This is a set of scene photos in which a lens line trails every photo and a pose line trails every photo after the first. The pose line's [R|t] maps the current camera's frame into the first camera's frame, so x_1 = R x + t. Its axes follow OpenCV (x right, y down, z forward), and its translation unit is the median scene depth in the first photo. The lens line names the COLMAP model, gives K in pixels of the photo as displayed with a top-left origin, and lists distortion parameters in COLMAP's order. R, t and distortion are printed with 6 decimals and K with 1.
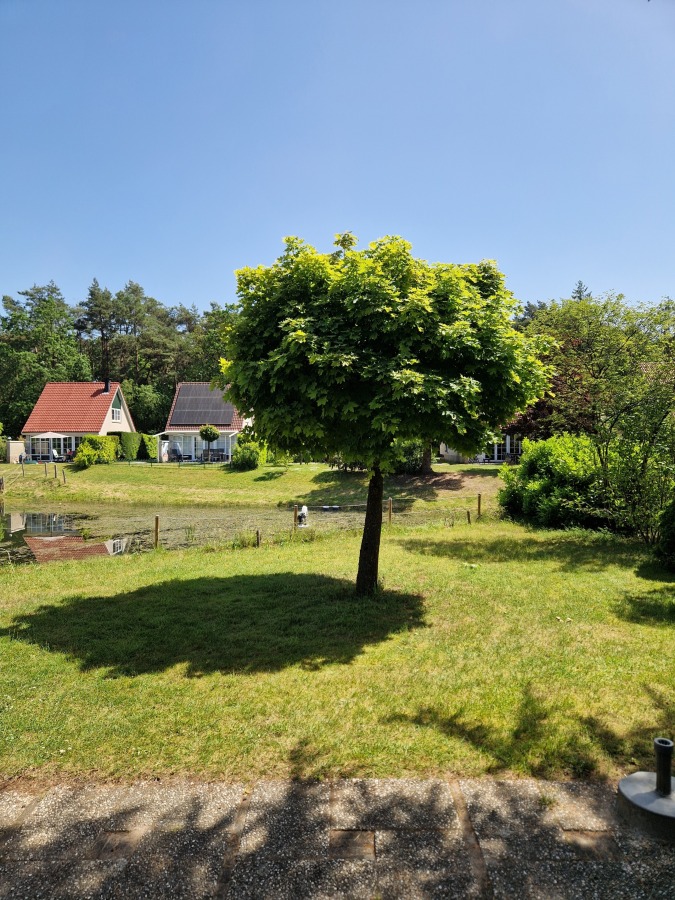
lens RADIAL K [[603.5, 0, 339.1], [0, 603.5, 453.3], [0, 0, 1]] dist [0.005752, 0.001580]
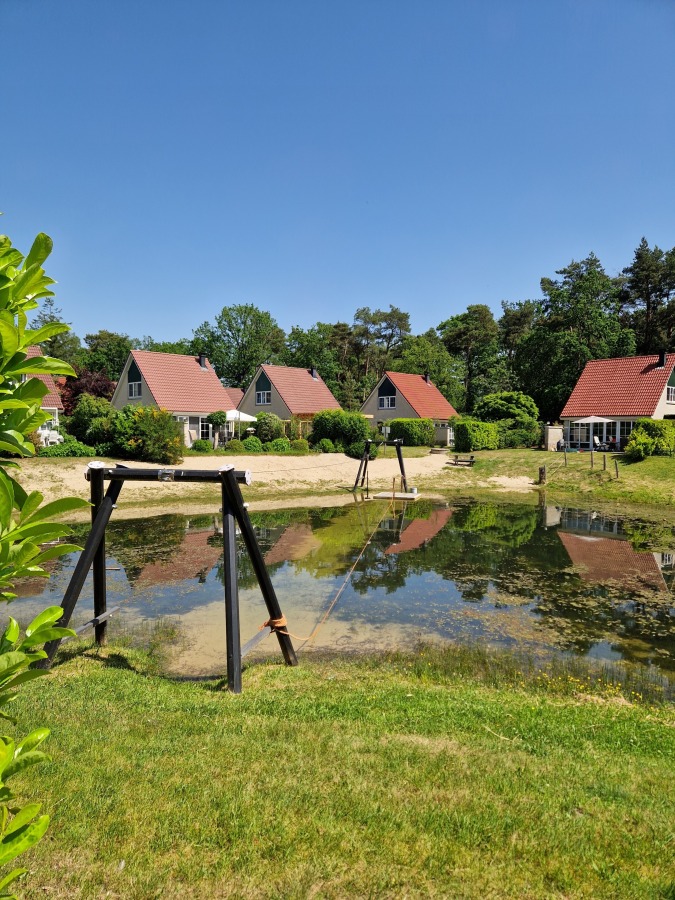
lens RADIAL K [[603.5, 0, 338.9], [0, 603.5, 450.2], [0, 0, 1]] dist [0.005752, 0.001580]
pose [[0.689864, 0.033603, -0.723158, -0.097775], [-0.024636, 0.999433, 0.022939, 0.002837], [0.723519, 0.001991, 0.690301, 0.134972]]
